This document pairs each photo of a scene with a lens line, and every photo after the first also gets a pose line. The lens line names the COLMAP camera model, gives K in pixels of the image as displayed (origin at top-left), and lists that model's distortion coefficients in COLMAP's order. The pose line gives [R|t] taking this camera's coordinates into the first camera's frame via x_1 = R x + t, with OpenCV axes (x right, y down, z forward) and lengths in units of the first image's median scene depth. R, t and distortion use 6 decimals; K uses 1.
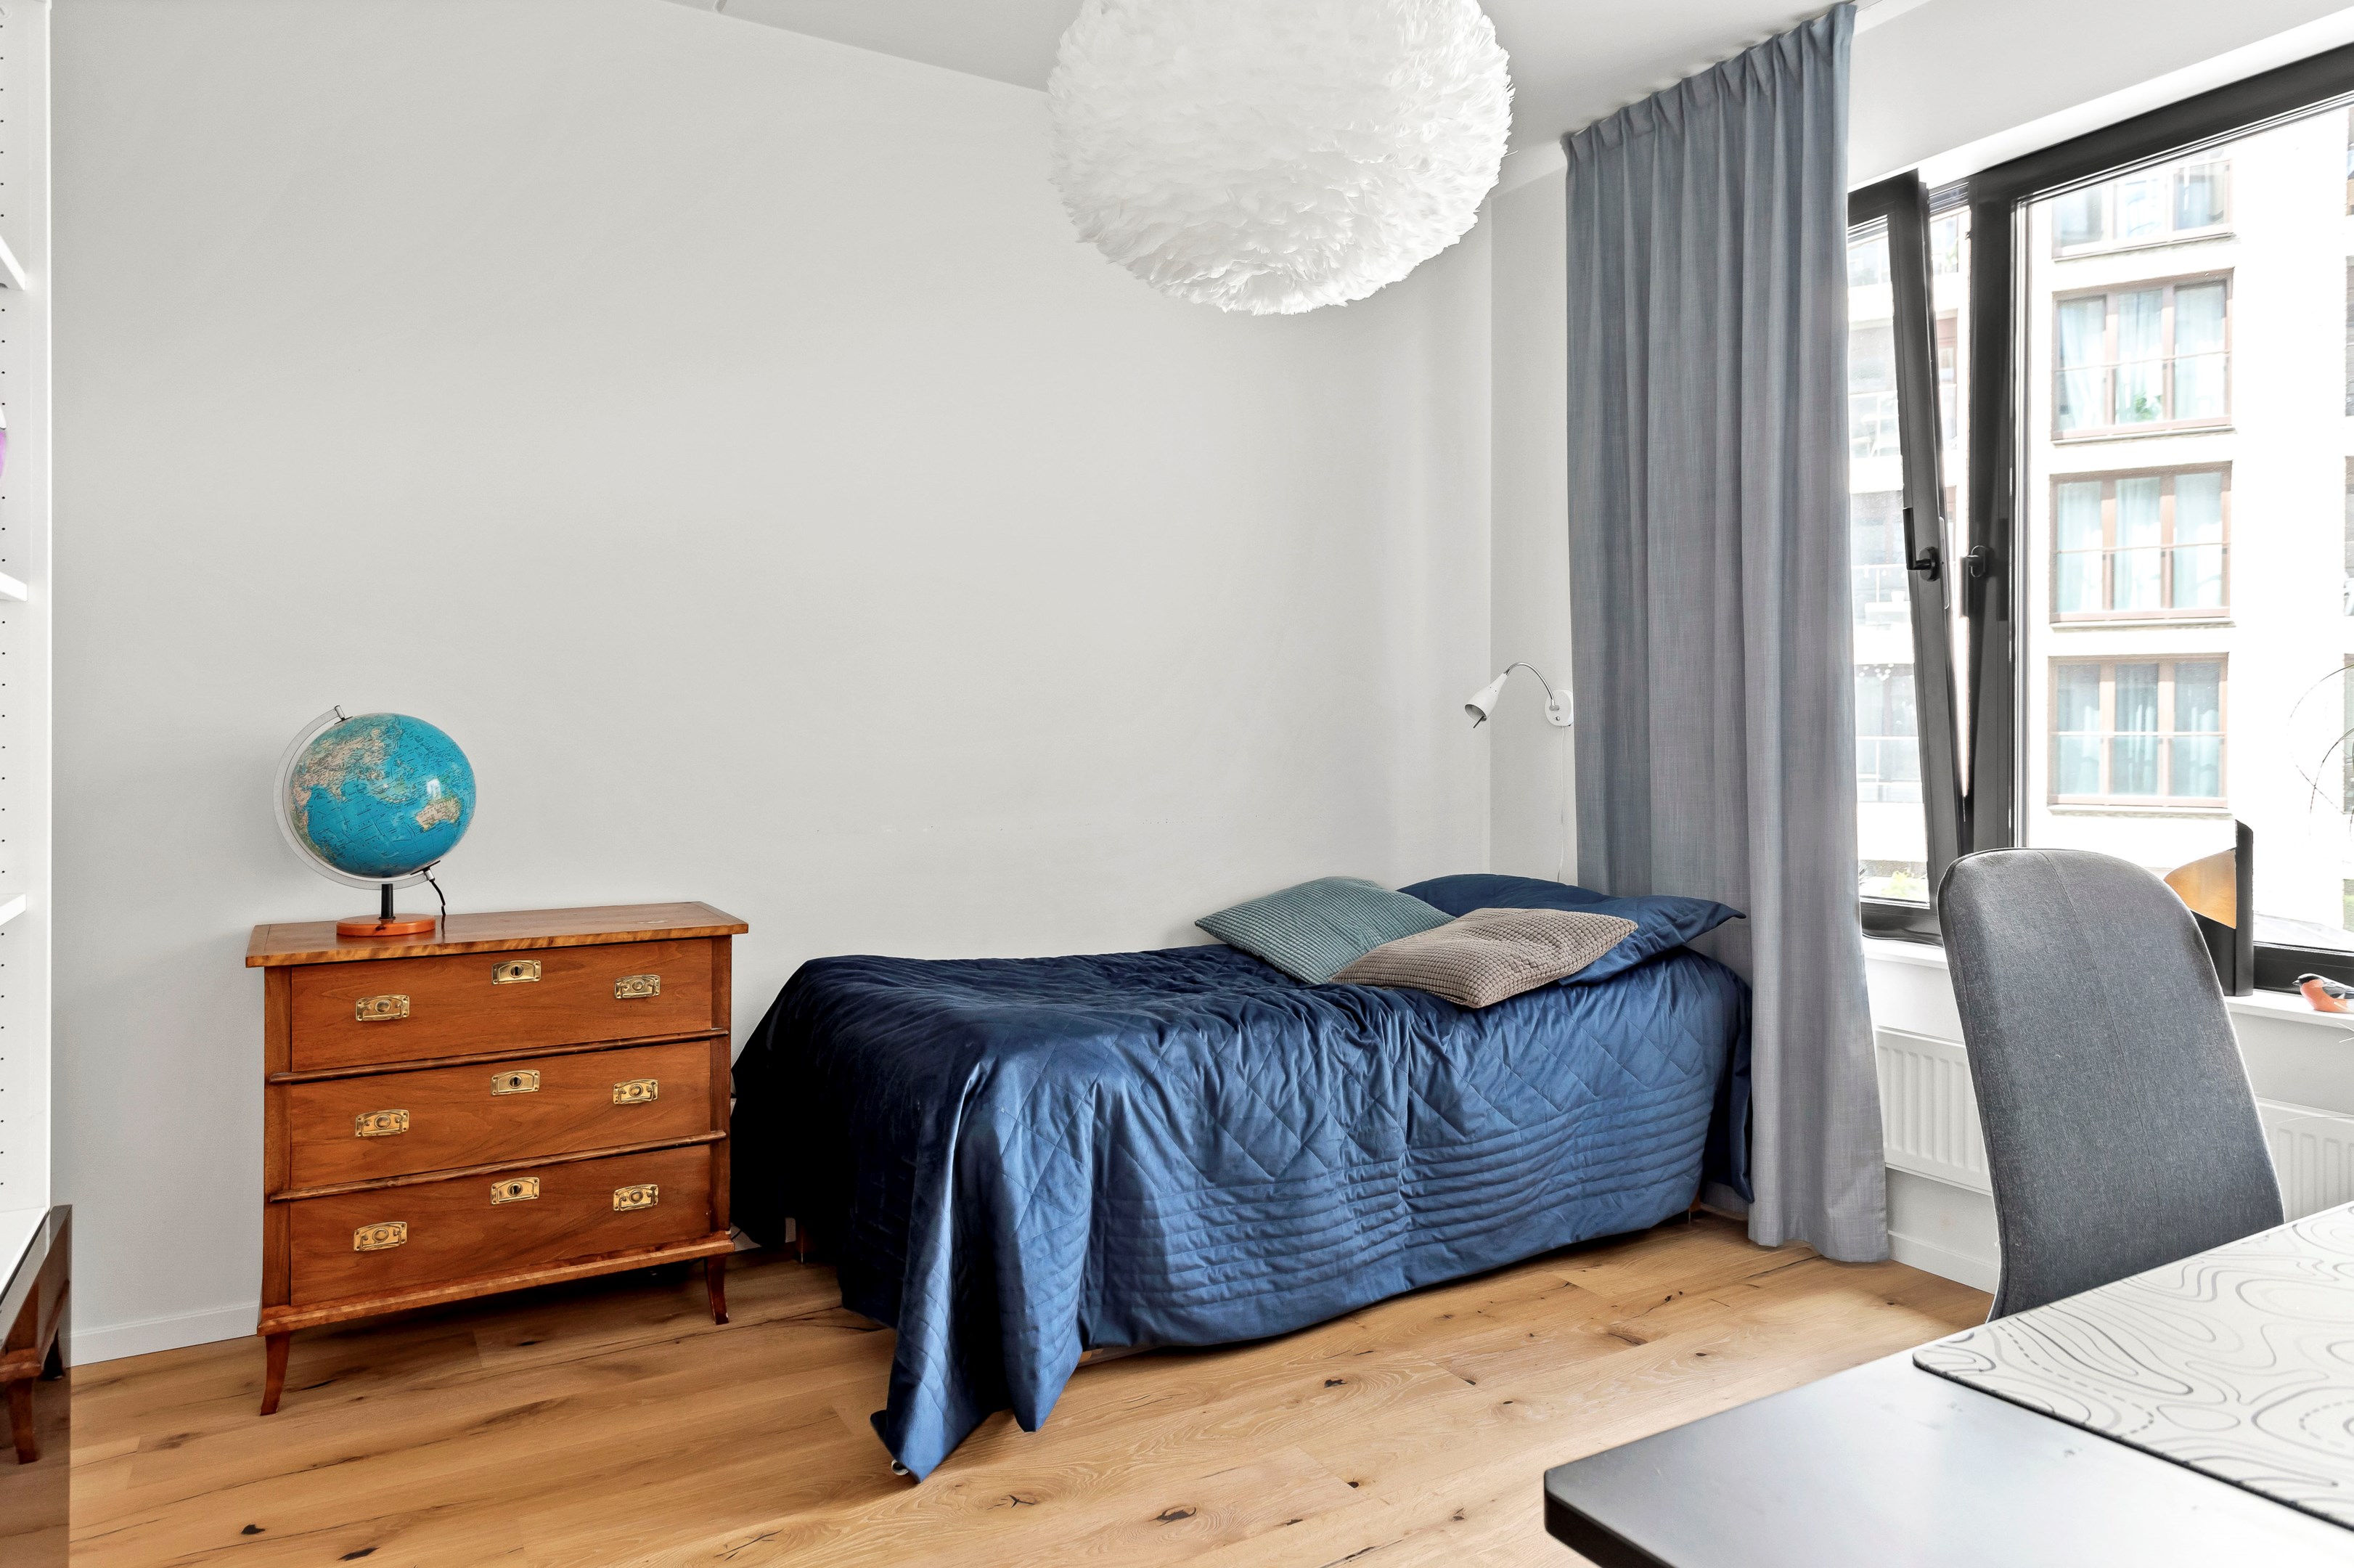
lens RADIAL K [[1459.3, 0, 1164.5], [0, 1459.3, 748.8], [0, 0, 1]] dist [0.020224, -0.003103]
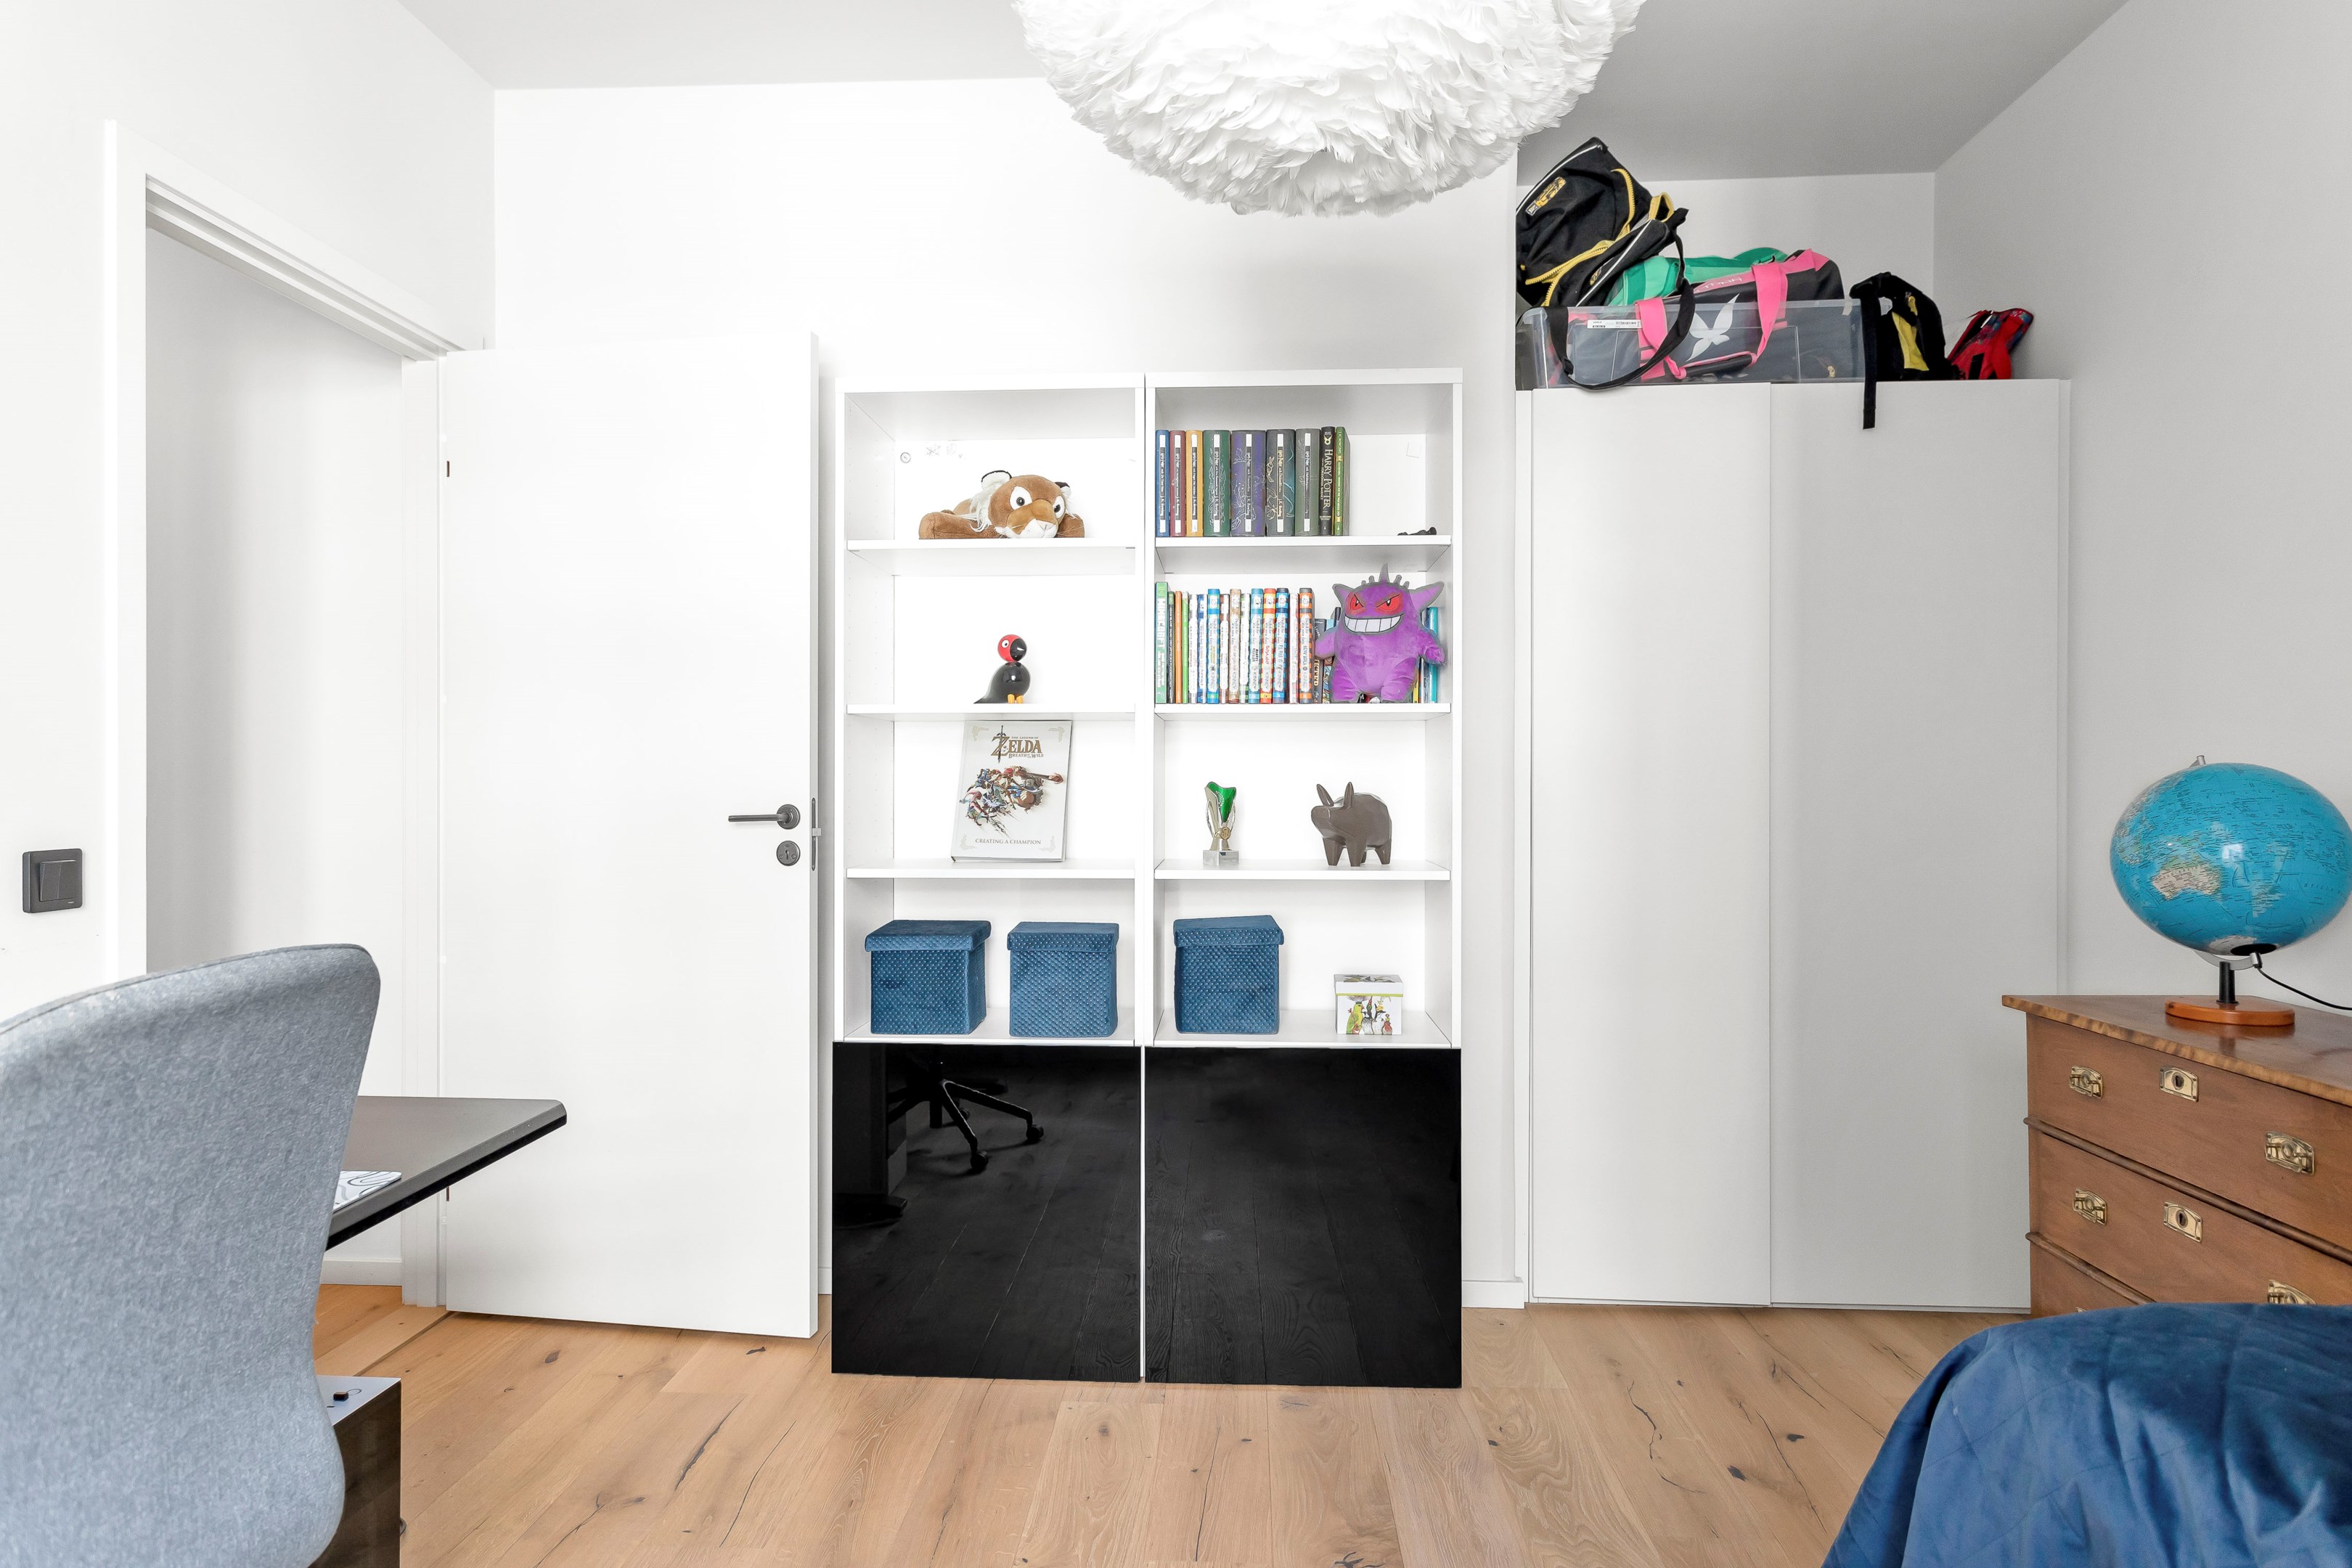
lens RADIAL K [[1376.9, 0, 1173.5], [0, 1376.9, 785.9], [0, 0, 1]] dist [0.008364, 0.005556]
pose [[-0.543259, -0.004396, -0.839554, 0.502155], [-0.007586, 0.999971, -0.000327, -0.006588], [0.839531, 0.006191, -0.543277, 0.948650]]
